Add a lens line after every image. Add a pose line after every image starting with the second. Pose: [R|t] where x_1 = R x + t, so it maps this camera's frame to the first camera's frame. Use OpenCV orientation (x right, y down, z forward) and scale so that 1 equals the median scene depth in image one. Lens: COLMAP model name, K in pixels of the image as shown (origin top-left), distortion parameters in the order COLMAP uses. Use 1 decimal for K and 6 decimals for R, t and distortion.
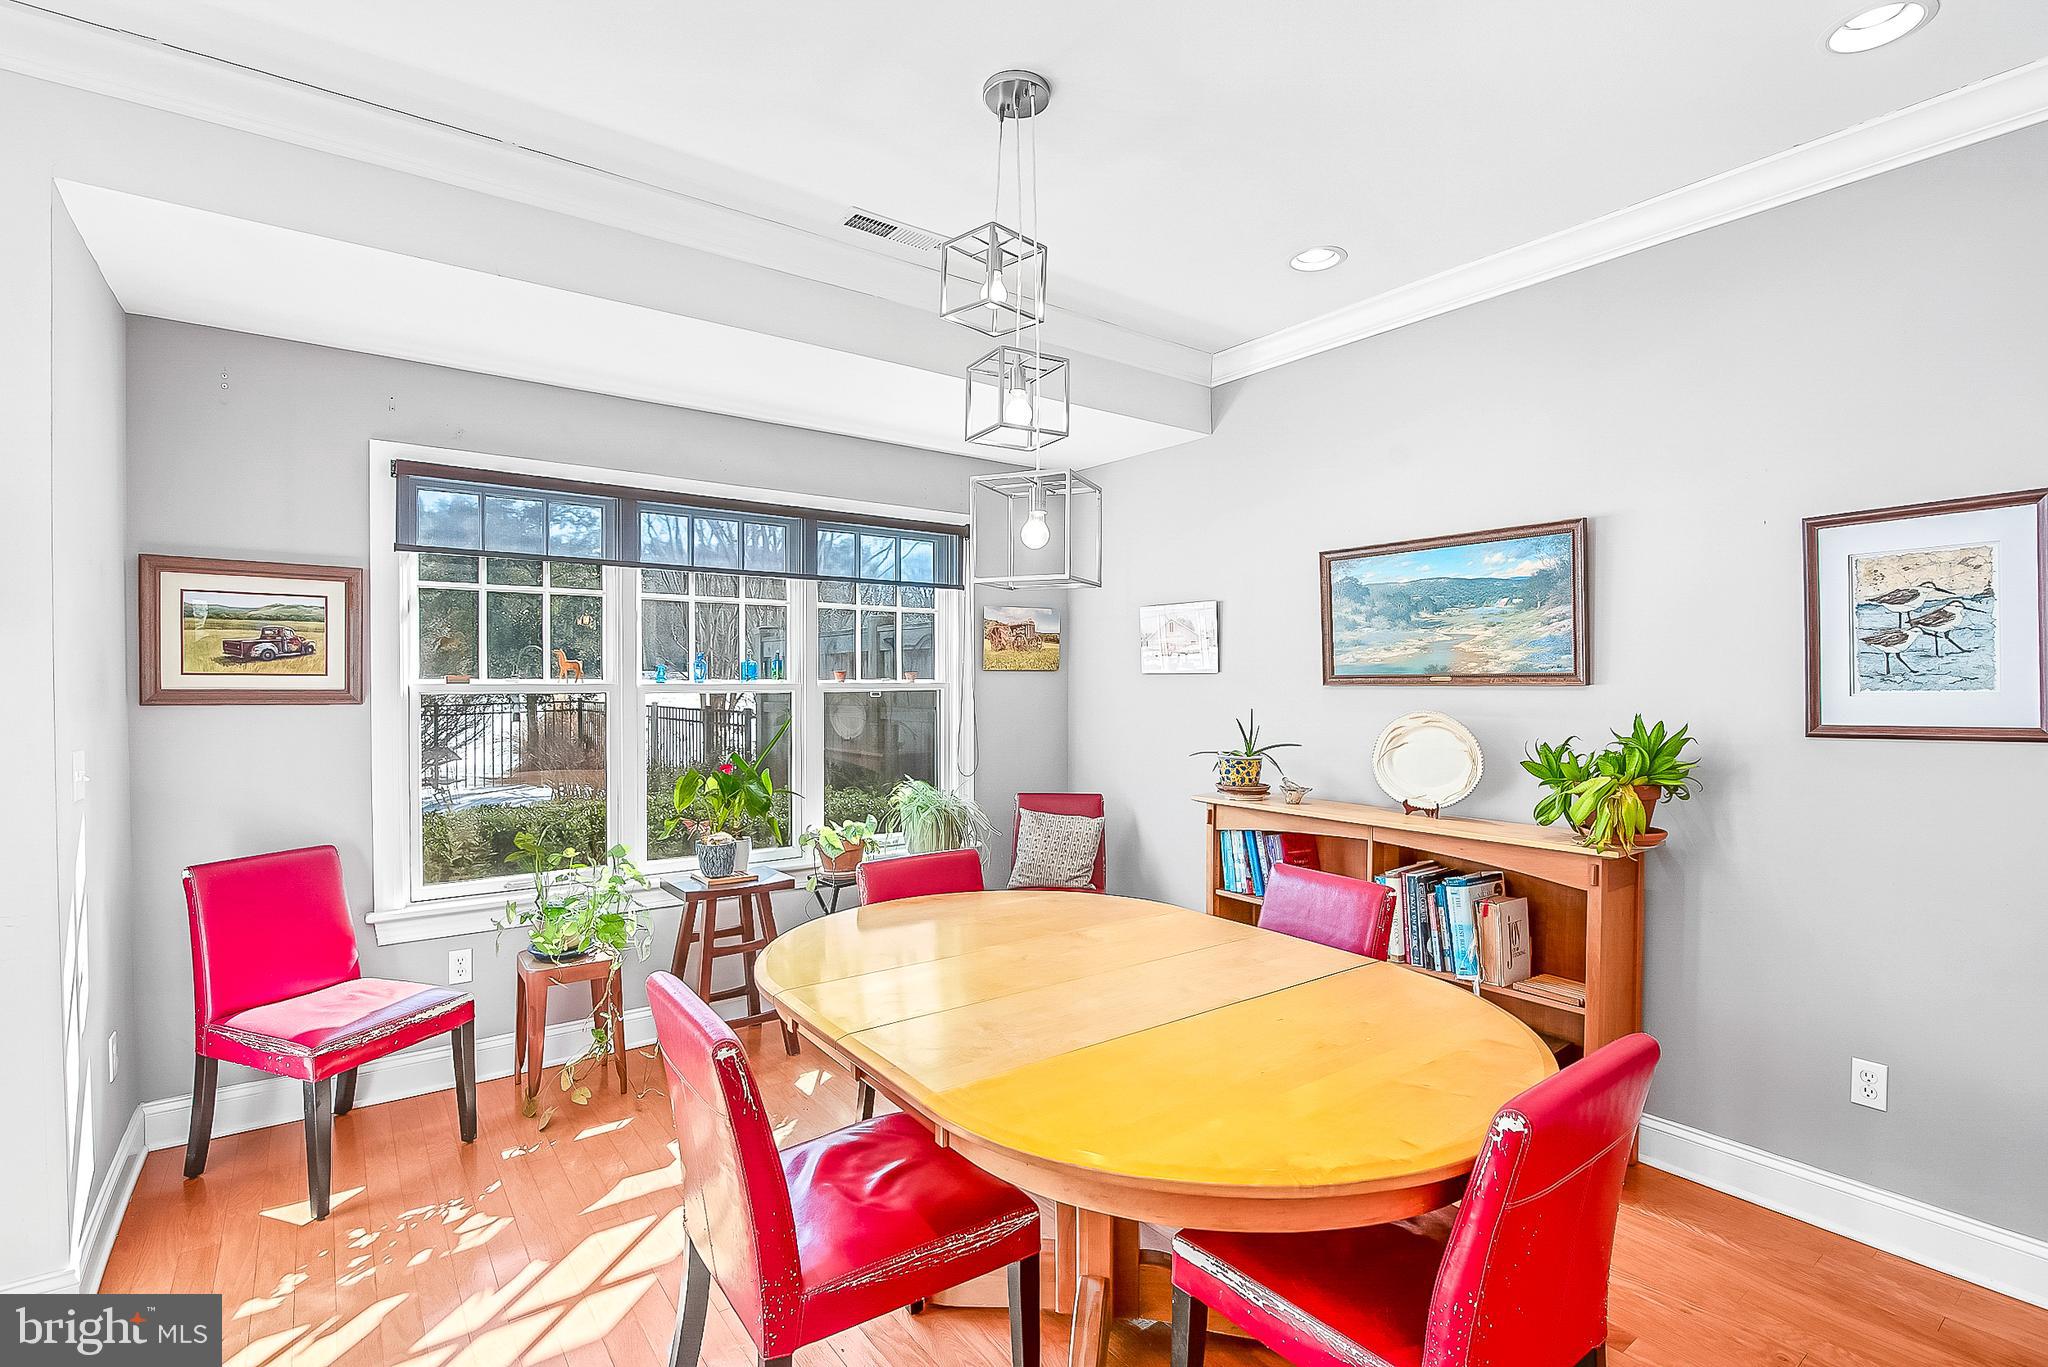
lens RADIAL K [[949.3, 0, 1027.3], [0, 949.3, 681.0], [0, 0, 1]] dist [-0.030556, 0.000219]
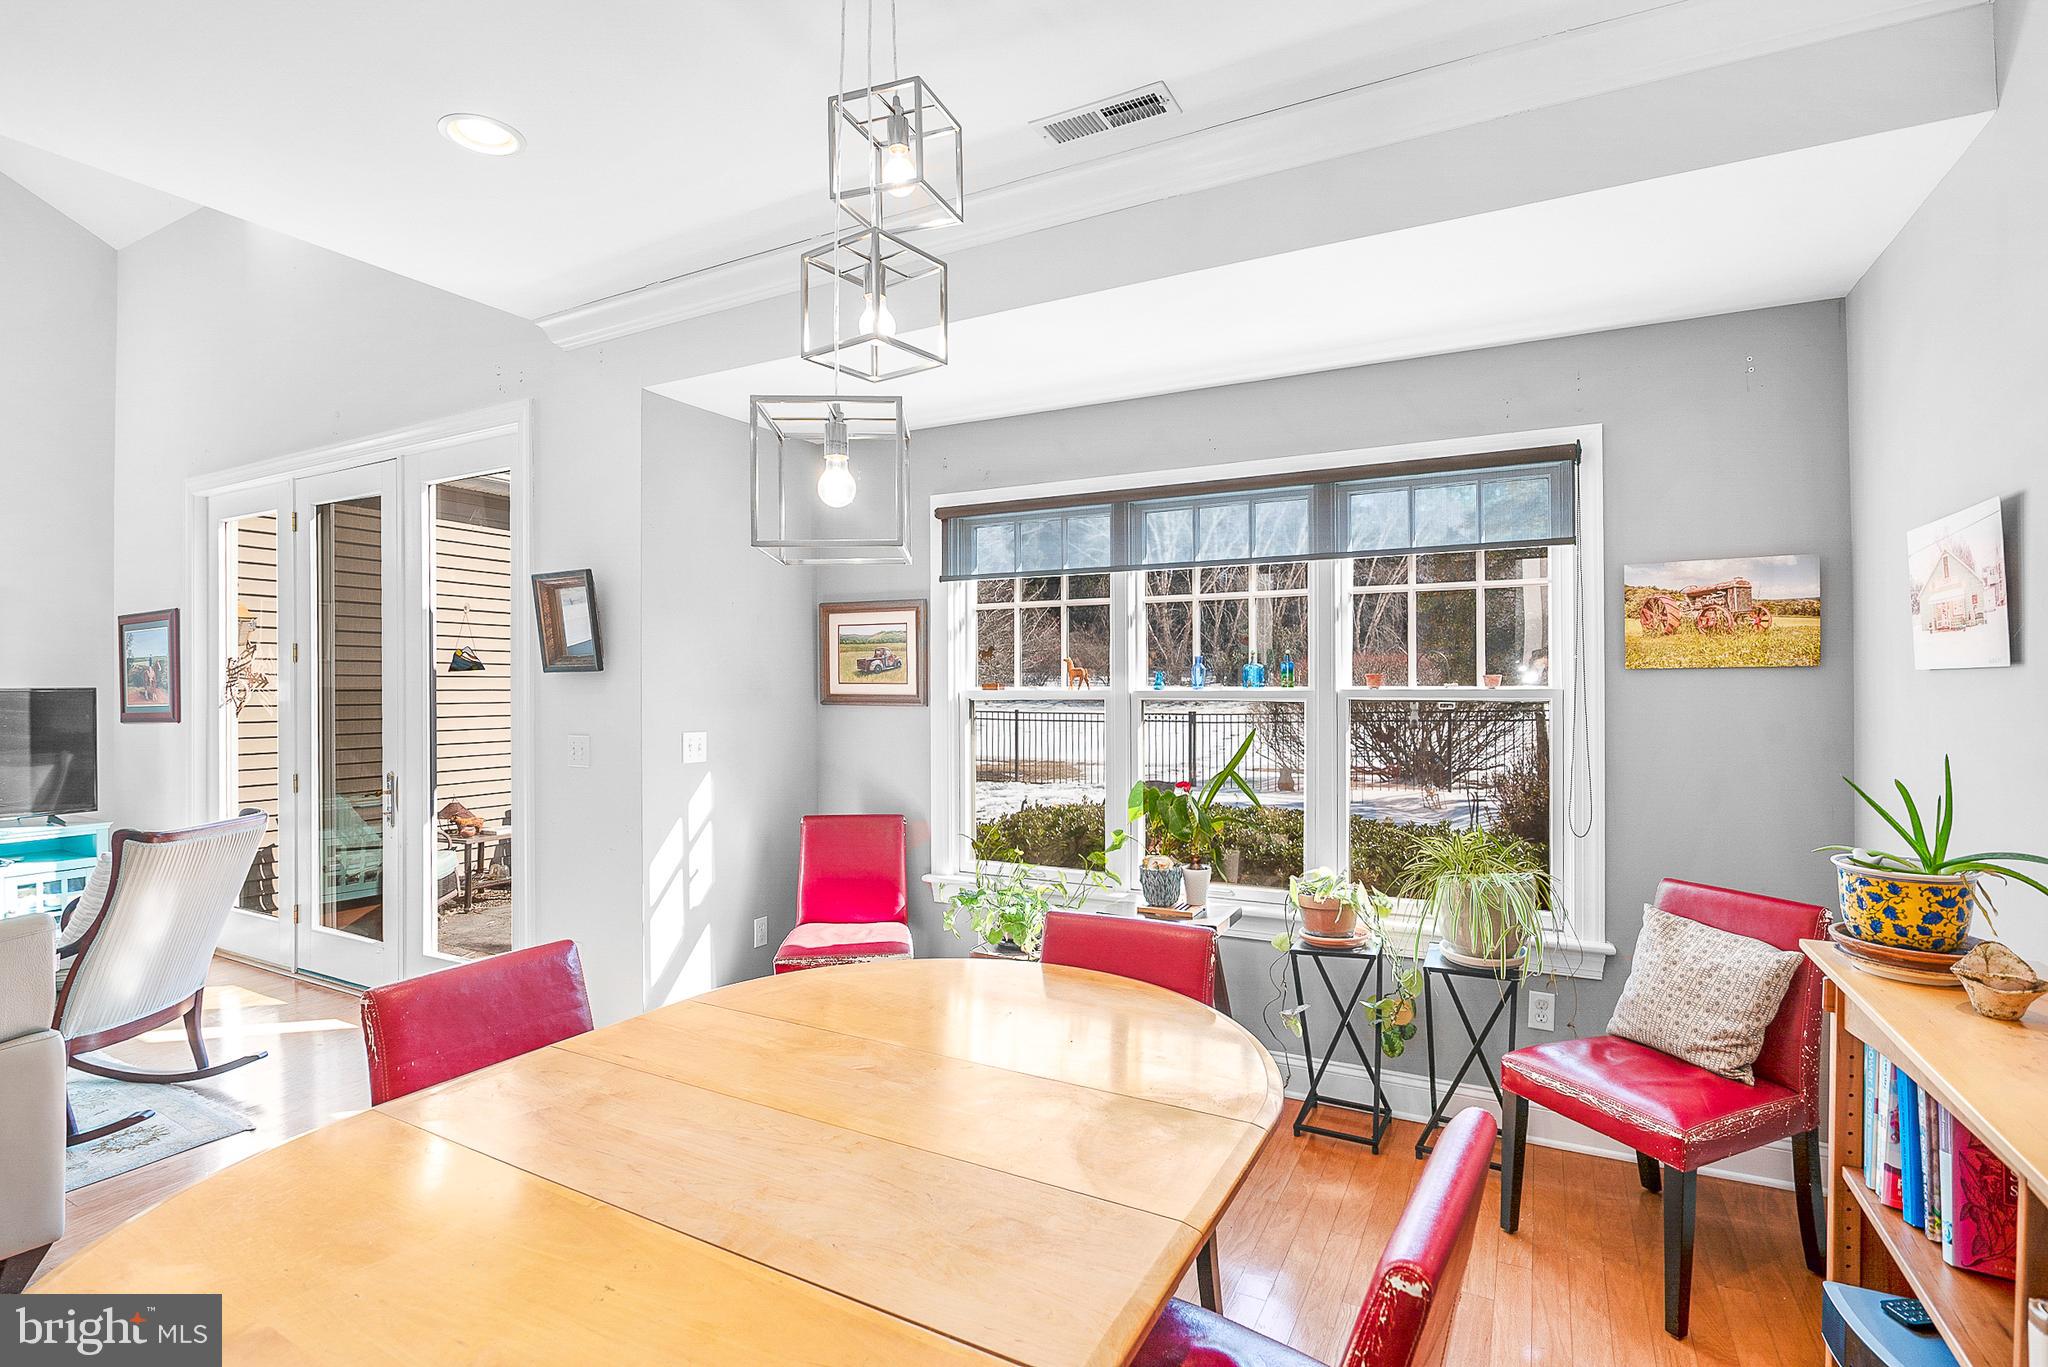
lens RADIAL K [[949.3, 0, 1030.6], [0, 949.3, 685.8], [0, 0, 1]] dist [-0.030556, 0.000219]
pose [[0.432358, -0.003671, -0.901694, 0.450332], [0.002309, 0.999993, -0.002965, 0.000740], [0.901699, -0.000800, 0.432364, 0.519560]]
